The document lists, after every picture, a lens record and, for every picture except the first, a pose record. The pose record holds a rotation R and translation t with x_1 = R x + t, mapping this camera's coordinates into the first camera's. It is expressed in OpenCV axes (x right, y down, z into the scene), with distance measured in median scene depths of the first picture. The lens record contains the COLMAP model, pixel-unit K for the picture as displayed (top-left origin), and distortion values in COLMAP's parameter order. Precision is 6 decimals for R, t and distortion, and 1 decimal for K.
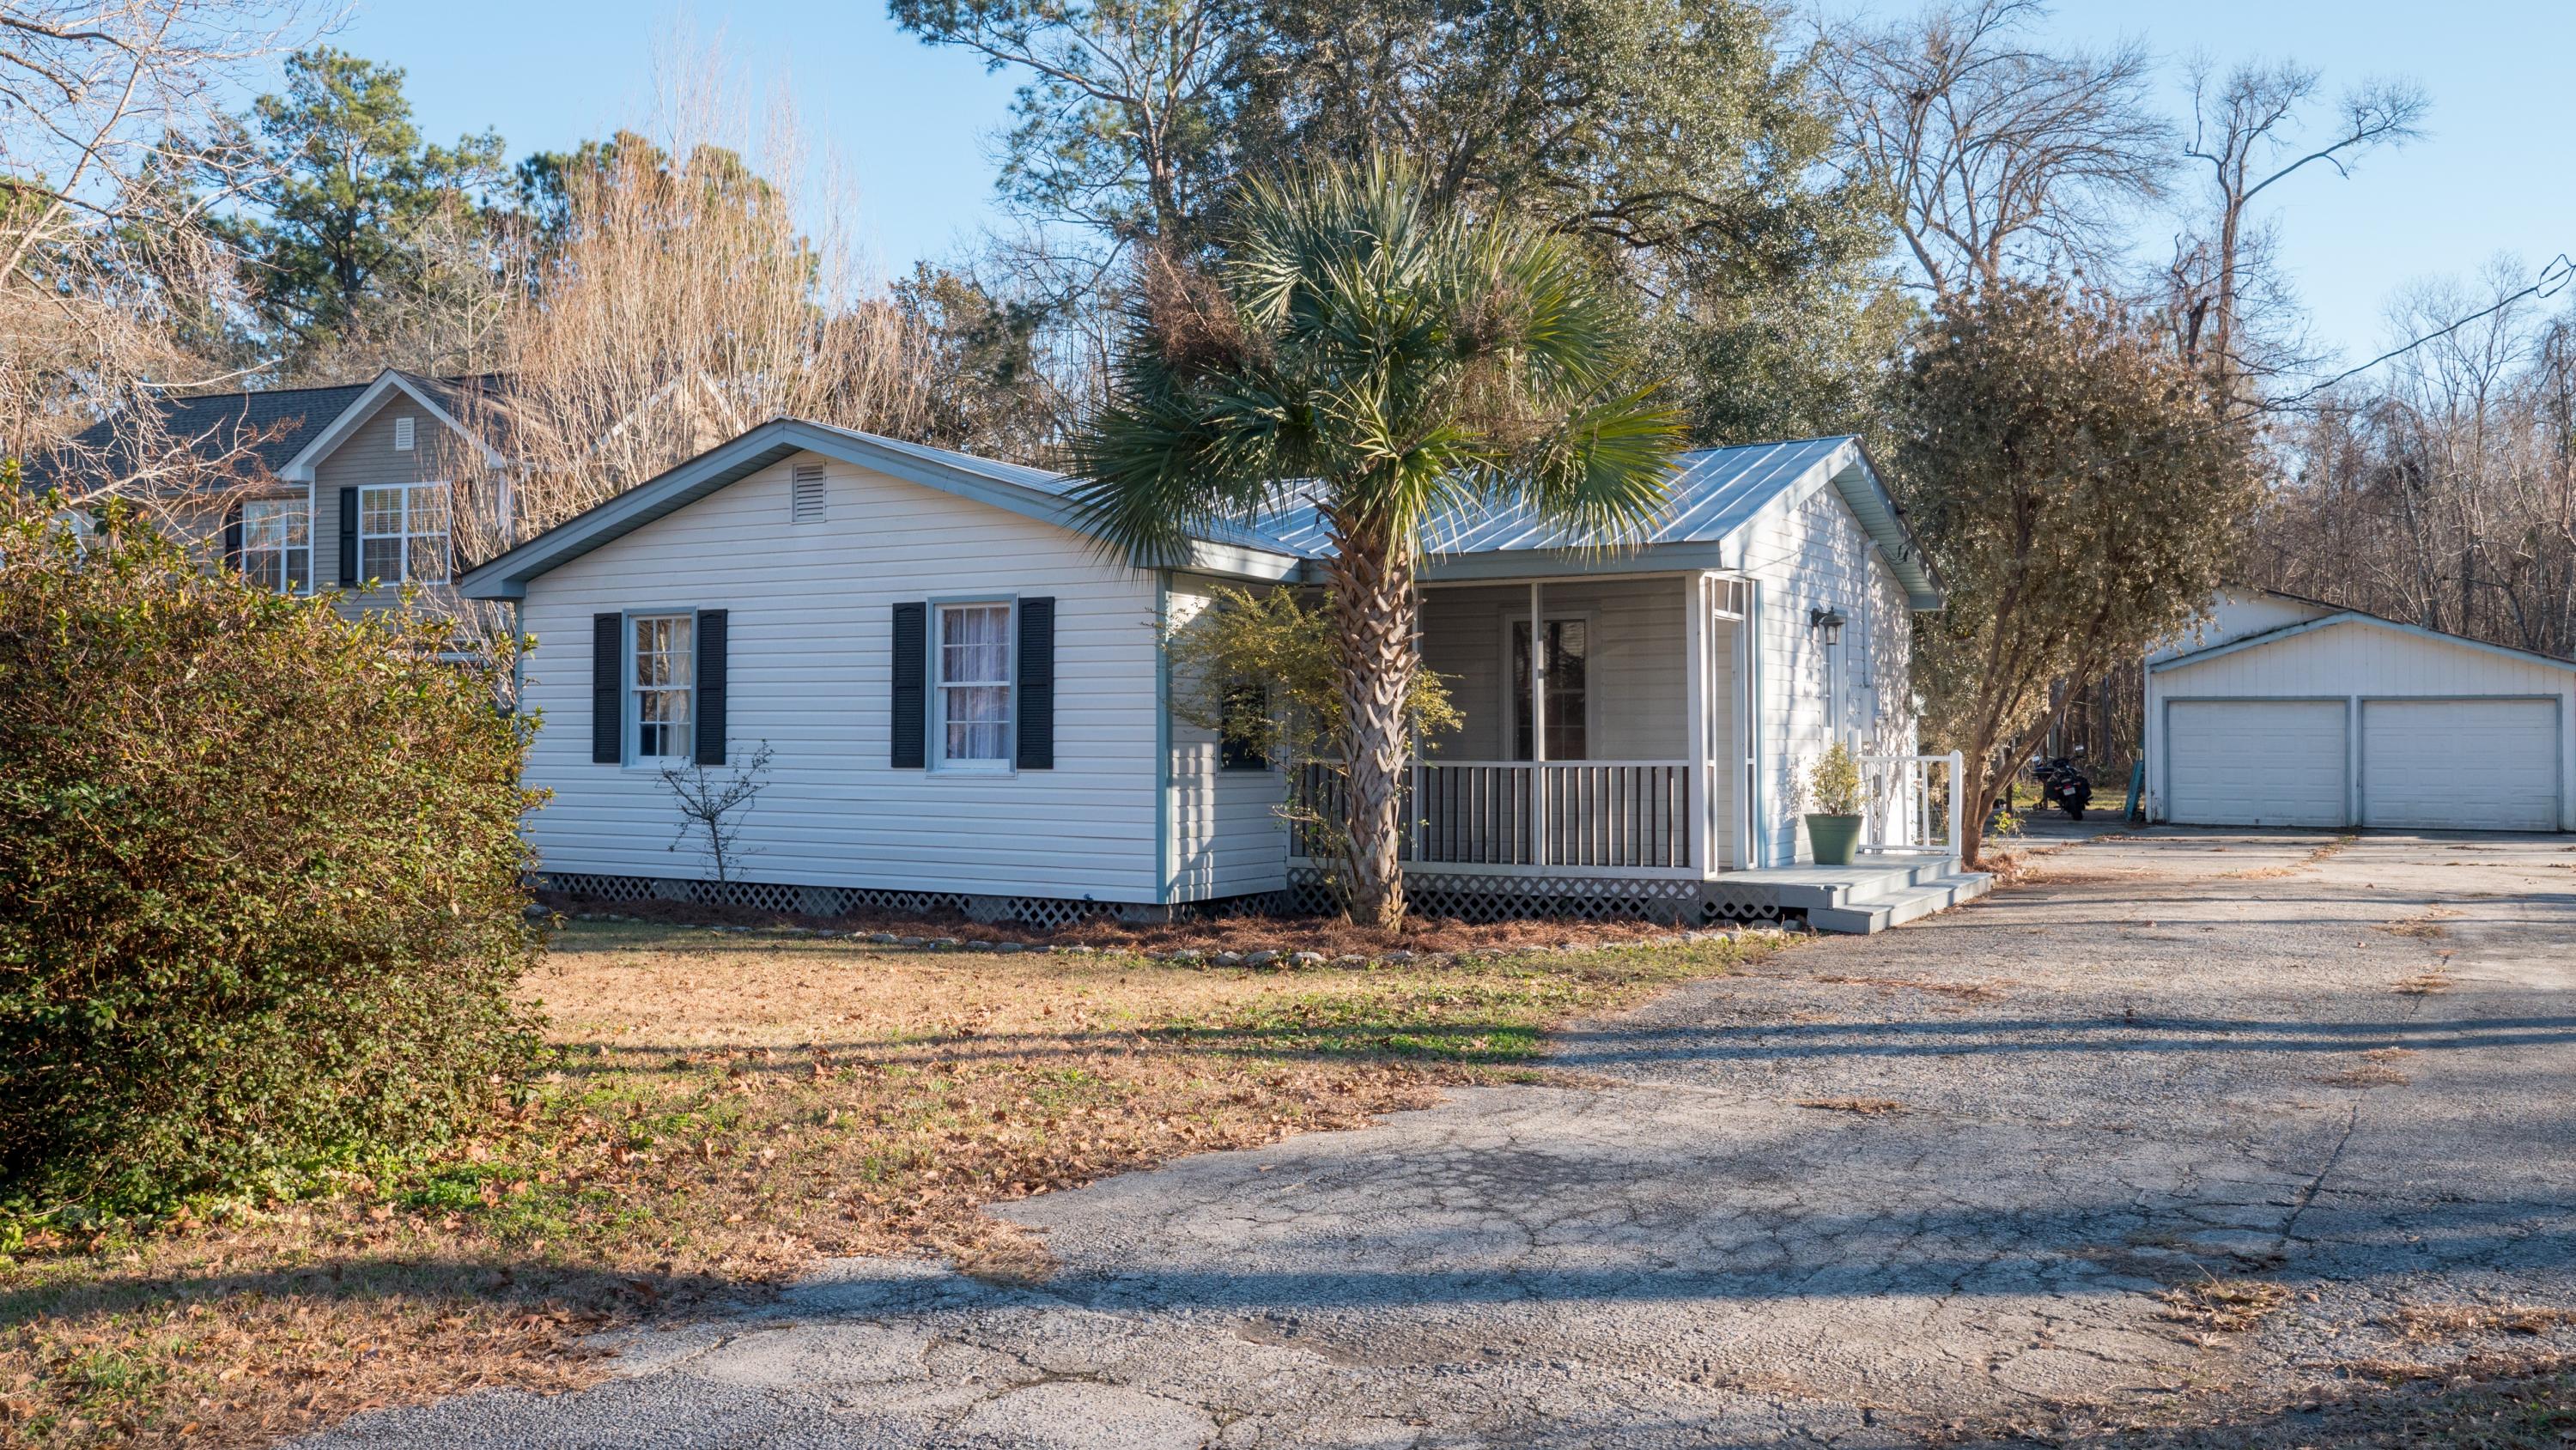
lens RADIAL K [[2019.7, 0, 1276.7], [0, 2019.7, 724.7], [0, 0, 1]] dist [-0.019013, 0.004106]
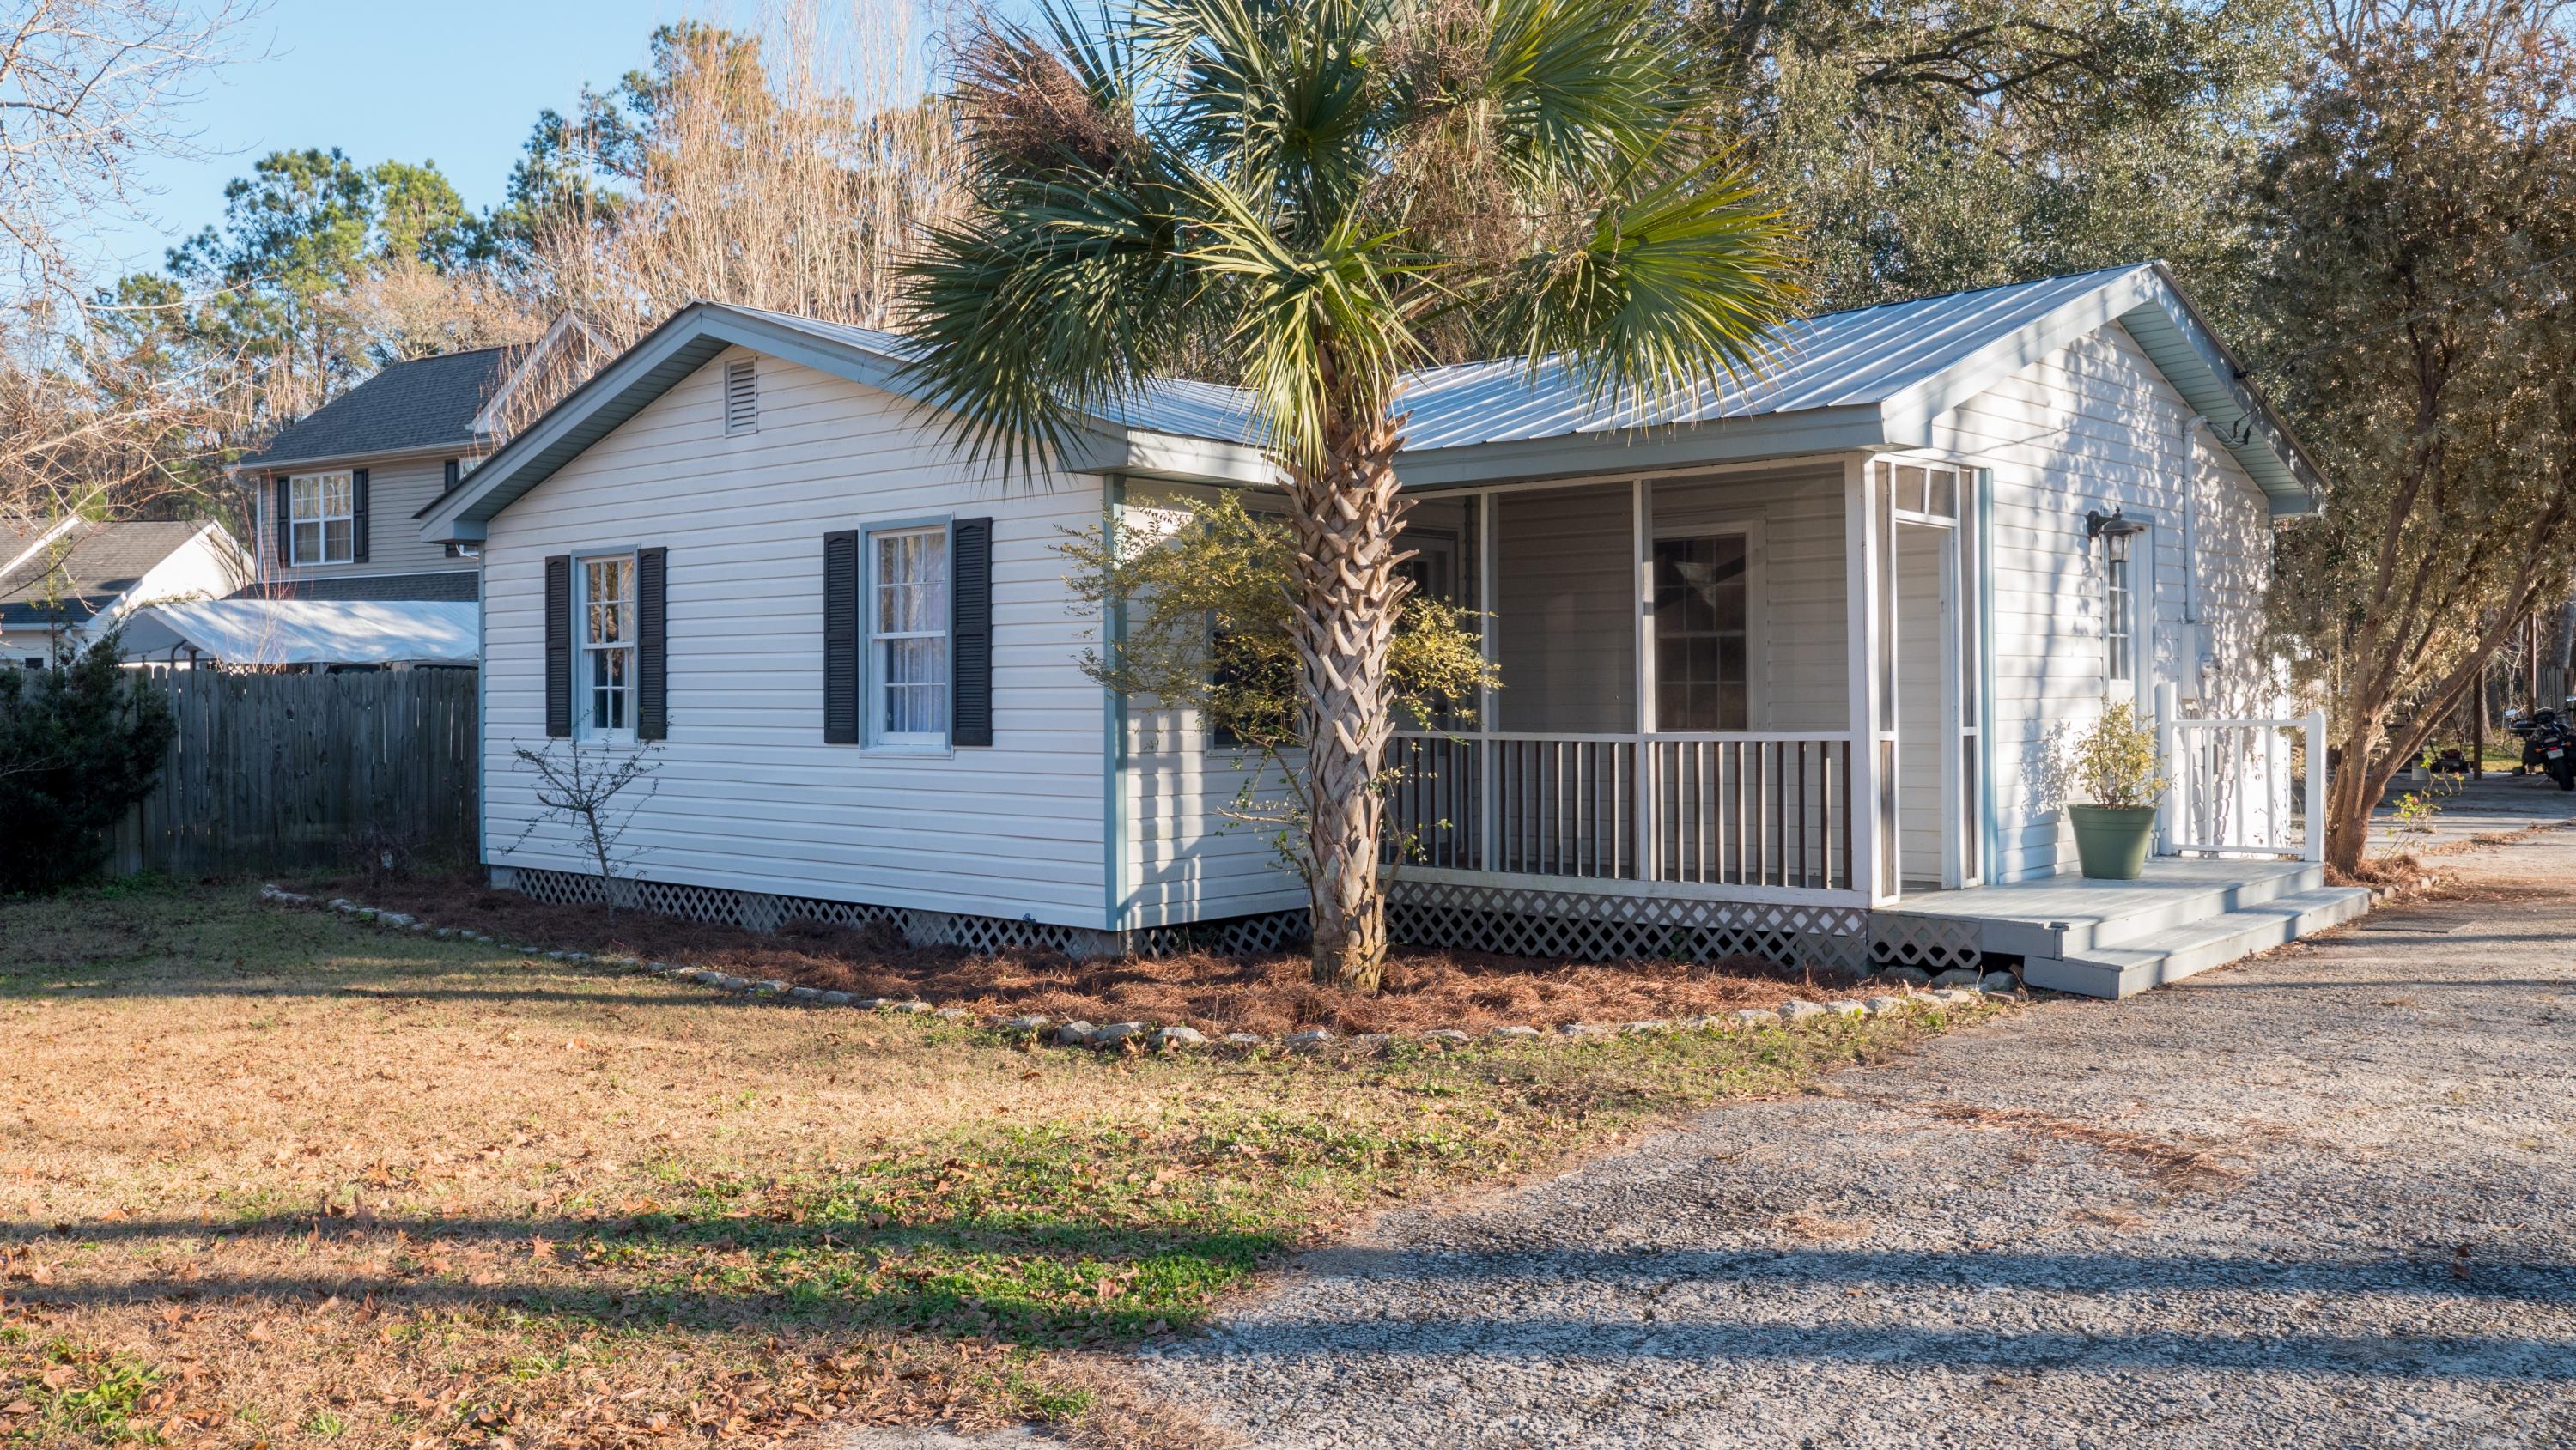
lens RADIAL K [[2019.7, 0, 1291.0], [0, 2019.7, 719.6], [0, 0, 1]] dist [-0.019013, 0.004106]
pose [[0.979031, -0.005906, -0.203625, 0.144732], [0.010081, 0.999759, 0.019477, -0.001441], [0.203461, -0.021121, 0.978855, 0.272895]]
